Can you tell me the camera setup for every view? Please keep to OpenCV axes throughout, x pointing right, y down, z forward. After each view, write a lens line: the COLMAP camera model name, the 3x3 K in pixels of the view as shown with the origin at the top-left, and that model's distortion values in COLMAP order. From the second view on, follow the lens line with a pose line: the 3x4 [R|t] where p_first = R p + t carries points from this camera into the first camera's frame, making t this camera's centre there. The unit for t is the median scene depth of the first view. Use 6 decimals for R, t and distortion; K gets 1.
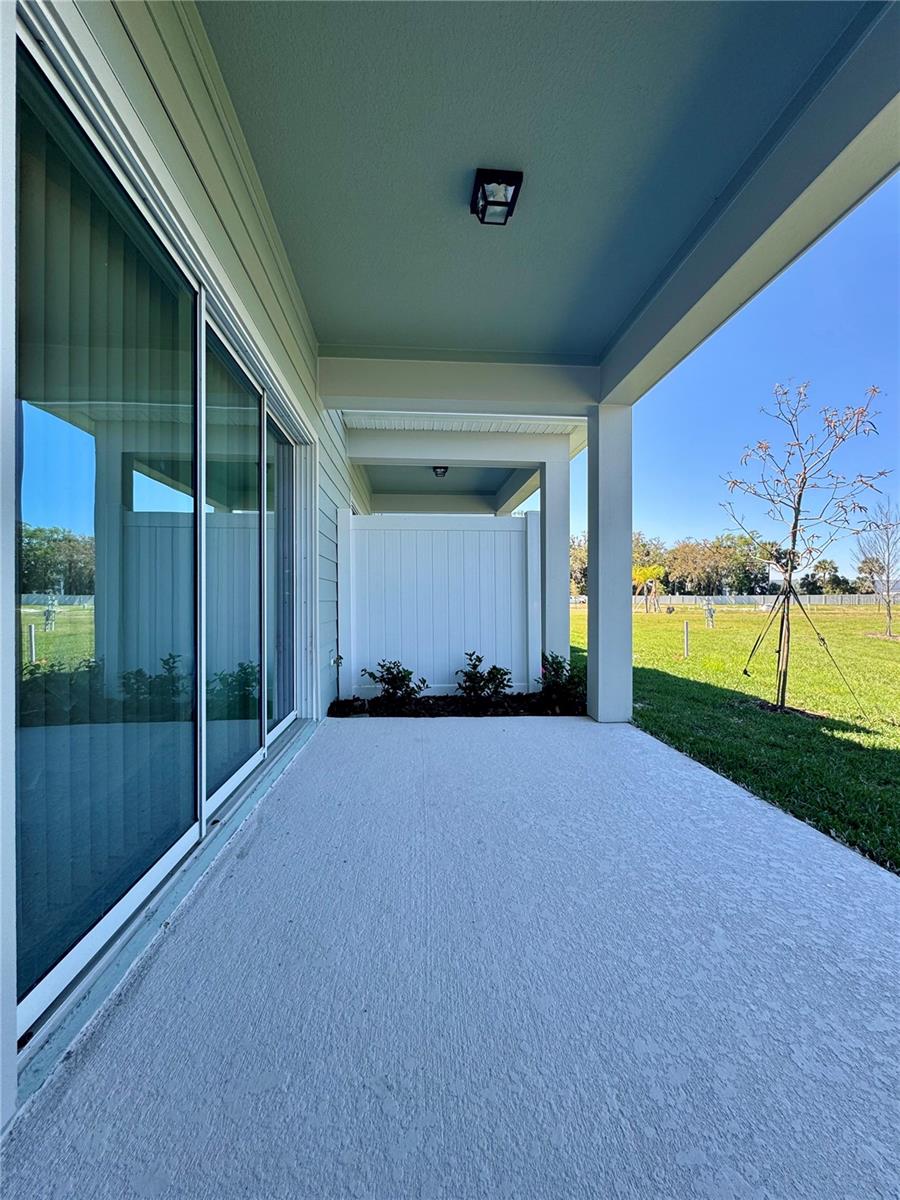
lens RADIAL K [[483.2, 0, 450.1], [0, 483.2, 596.7], [0, 0, 1]] dist [0.000638, 0.001747]
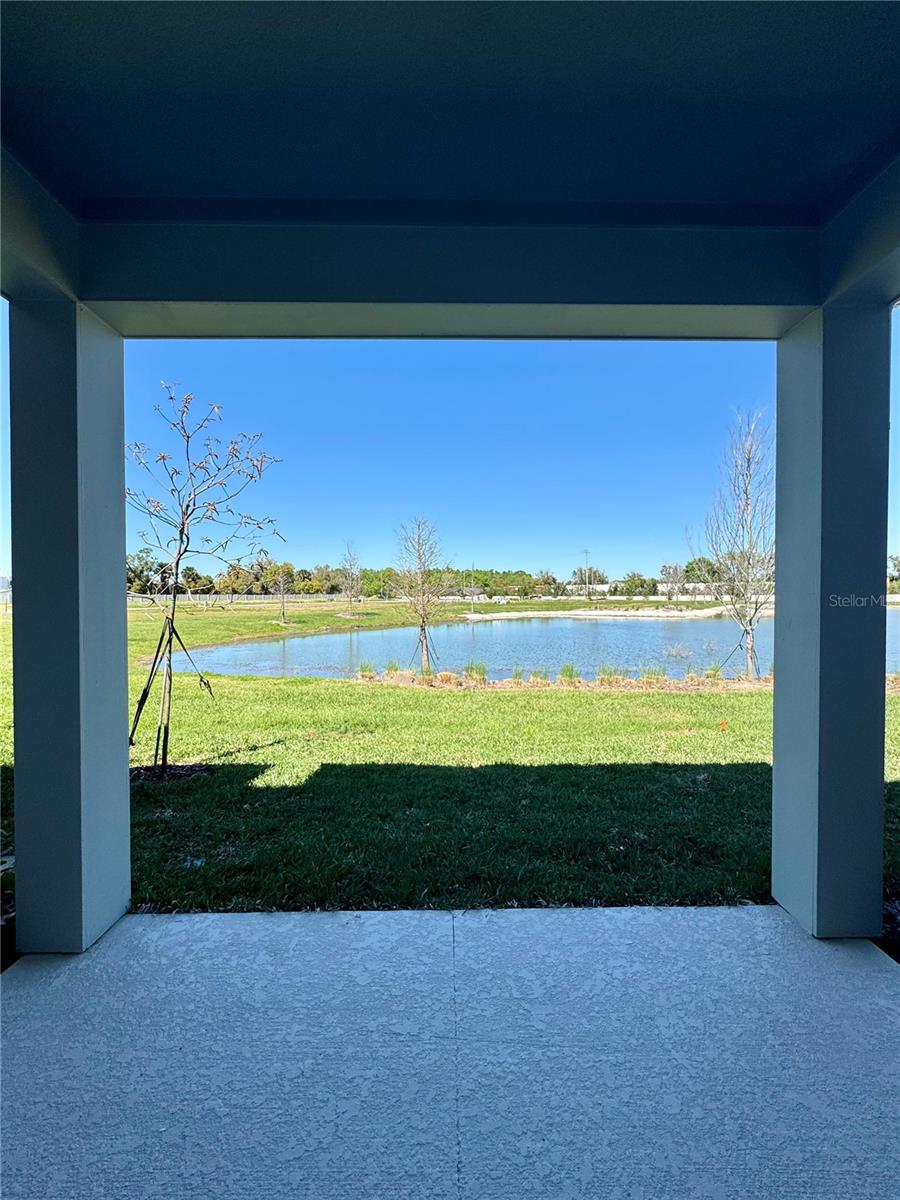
lens RADIAL K [[483.2, 0, 450.2], [0, 483.2, 597.4], [0, 0, 1]] dist [0.000638, 0.001747]
pose [[0.065887, -0.018682, 0.997652, -0.237702], [0.003053, 0.999824, 0.018521, -0.174639], [-0.997822, 0.001825, 0.065932, 0.905507]]
